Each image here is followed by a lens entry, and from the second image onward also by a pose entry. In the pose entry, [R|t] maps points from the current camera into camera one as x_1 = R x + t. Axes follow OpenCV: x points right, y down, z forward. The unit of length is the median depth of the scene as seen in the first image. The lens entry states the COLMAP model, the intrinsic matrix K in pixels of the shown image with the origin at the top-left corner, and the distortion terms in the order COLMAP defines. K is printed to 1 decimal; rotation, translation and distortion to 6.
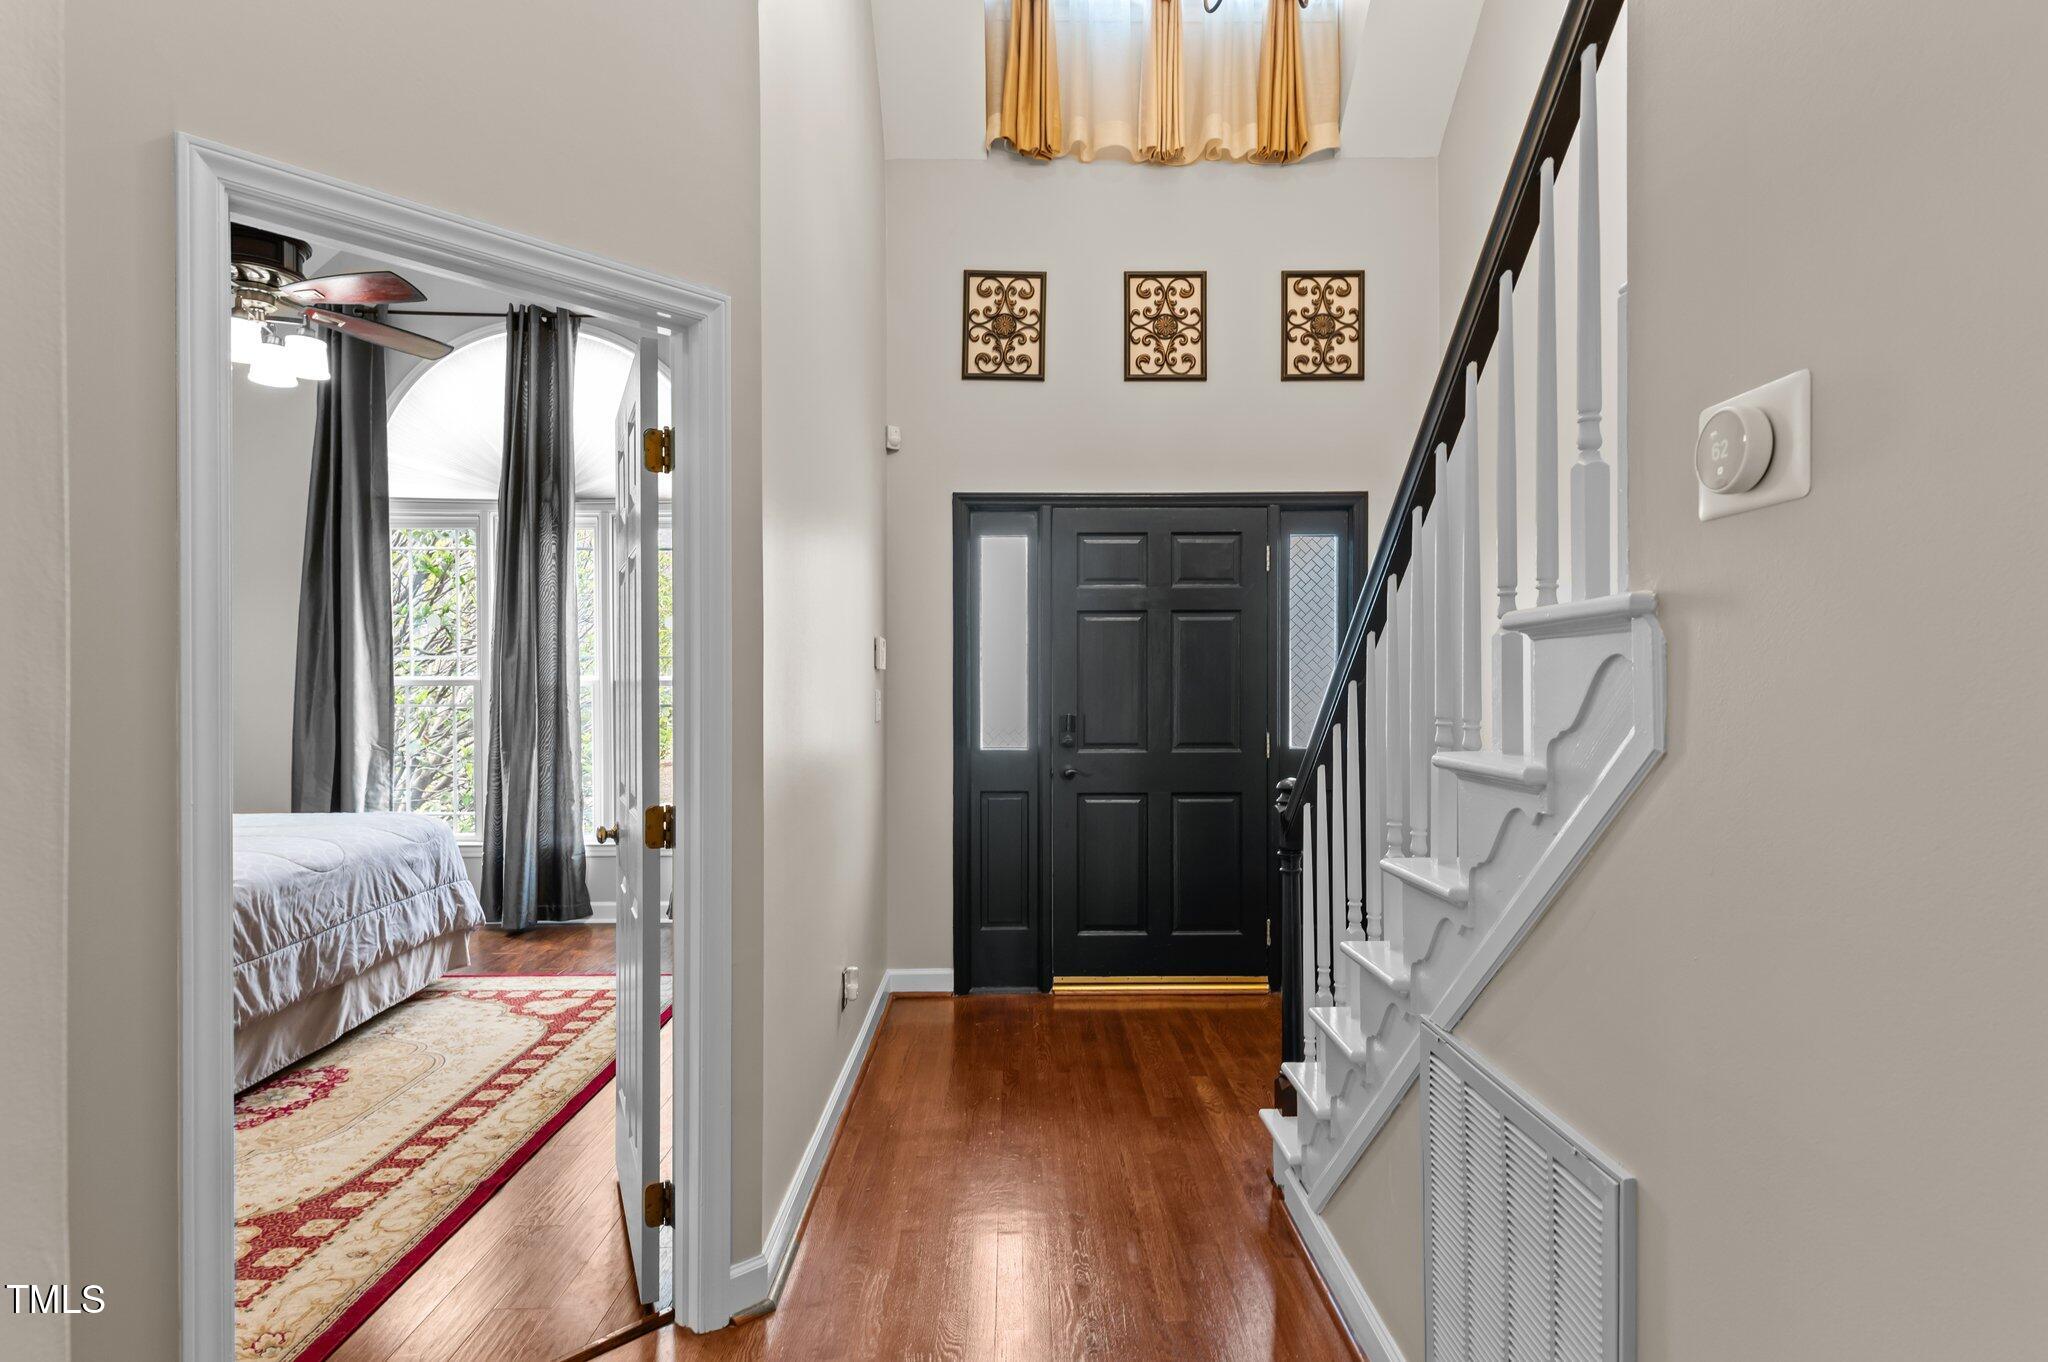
lens RADIAL K [[1089.4, 0, 1023.7], [0, 1089.4, 690.2], [0, 0, 1]] dist [0.022958, -0.000900]
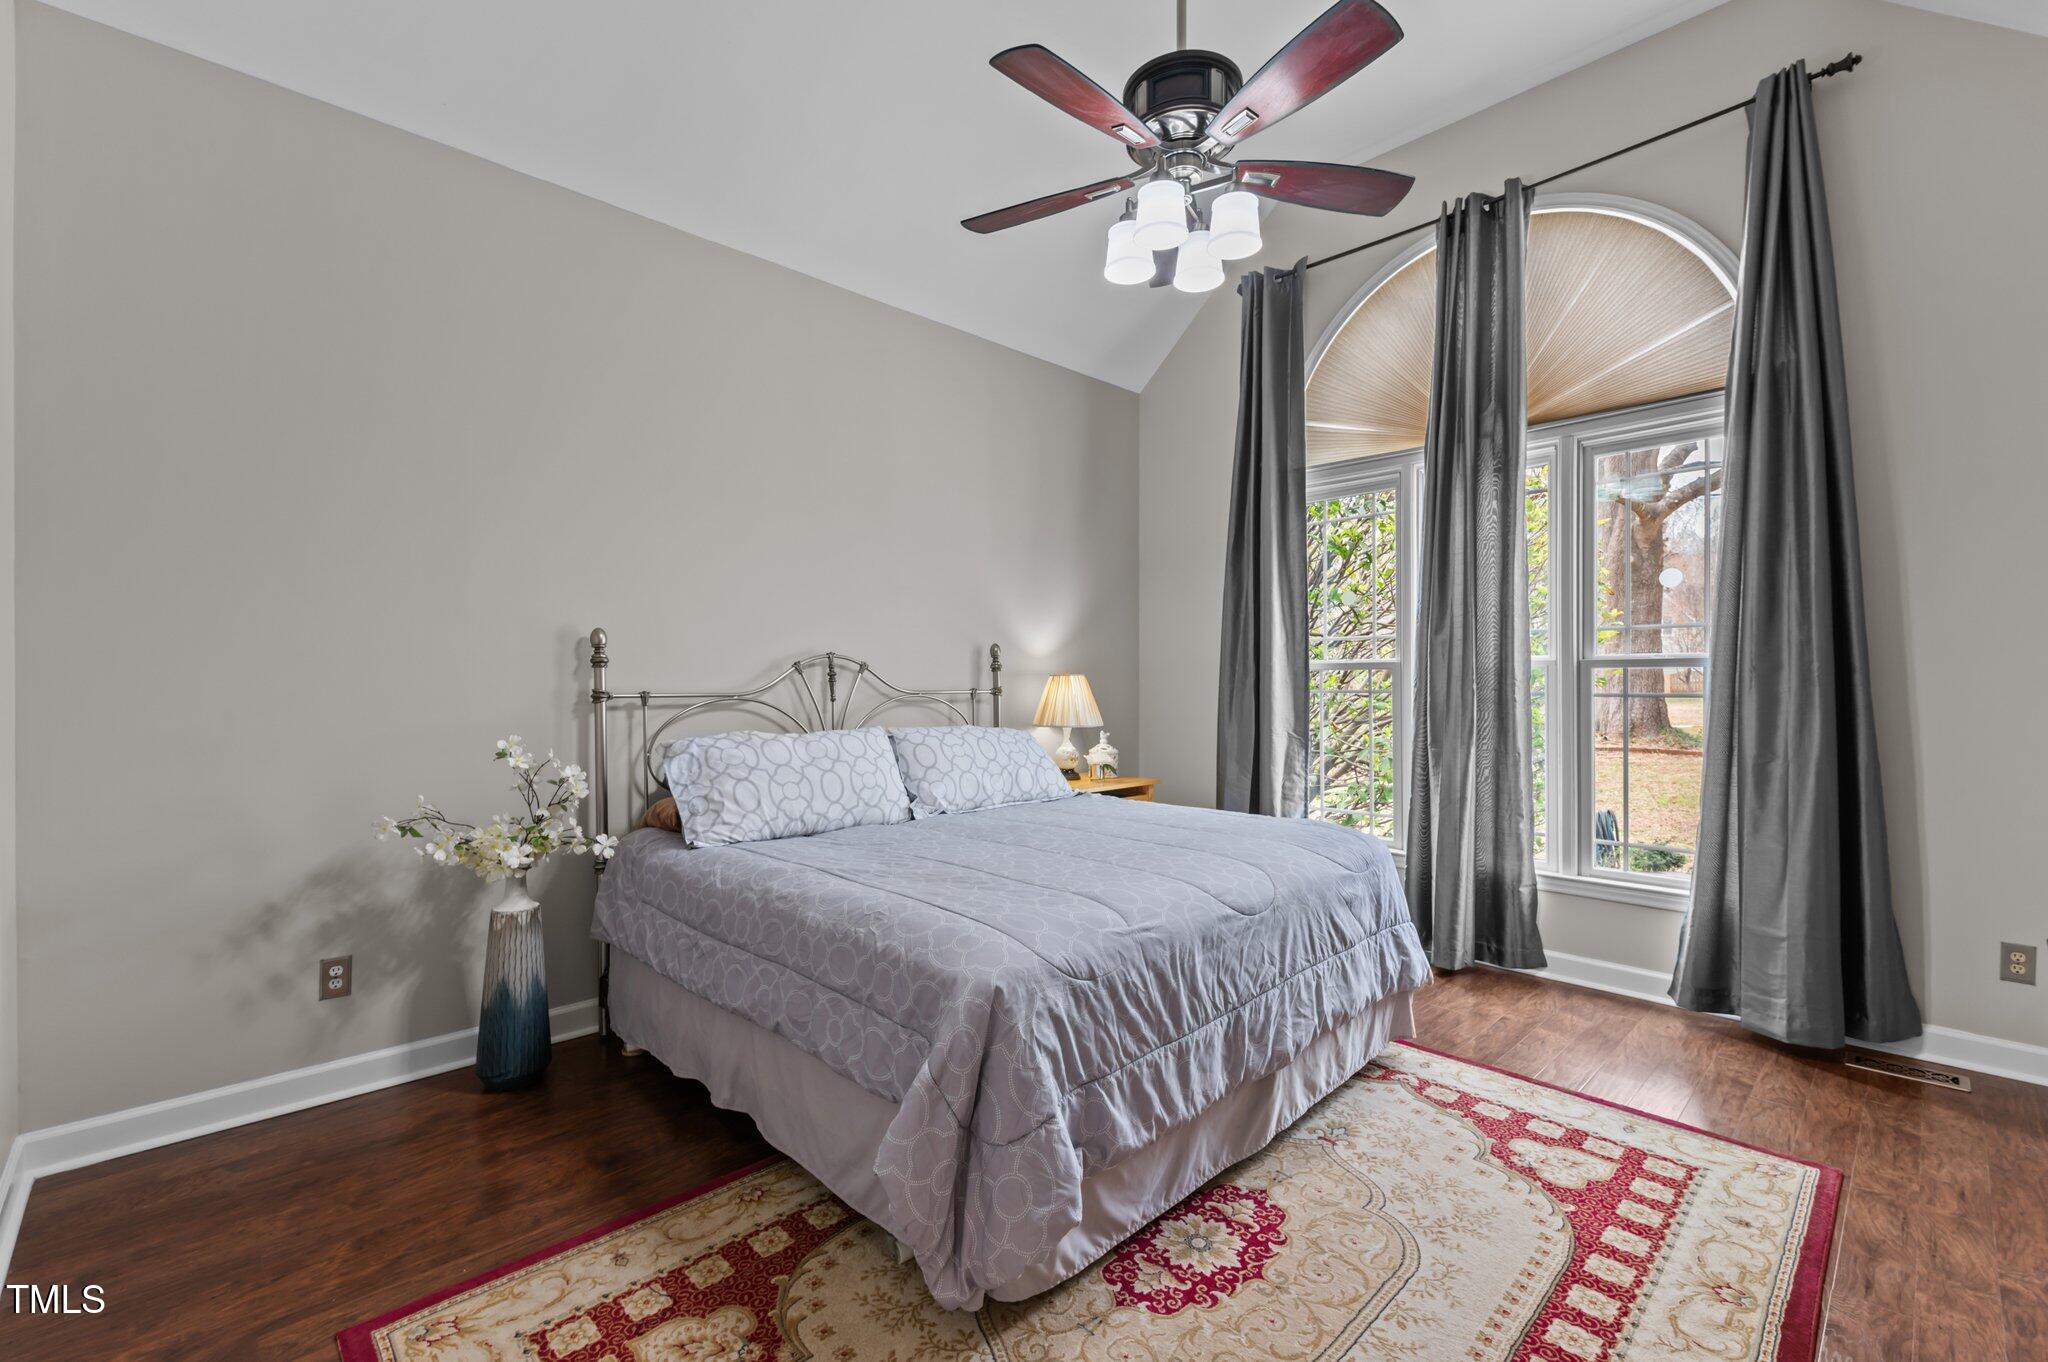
lens RADIAL K [[879.5, 0, 1020.8], [0, 879.5, 676.9], [0, 0, 1]] dist [-0.001520, -0.000463]
pose [[0.690739, 0.000922, -0.723104, -0.306057], [-0.002792, 0.999995, -0.001392, 0.006026], [0.723099, 0.002981, 0.690738, 0.462987]]
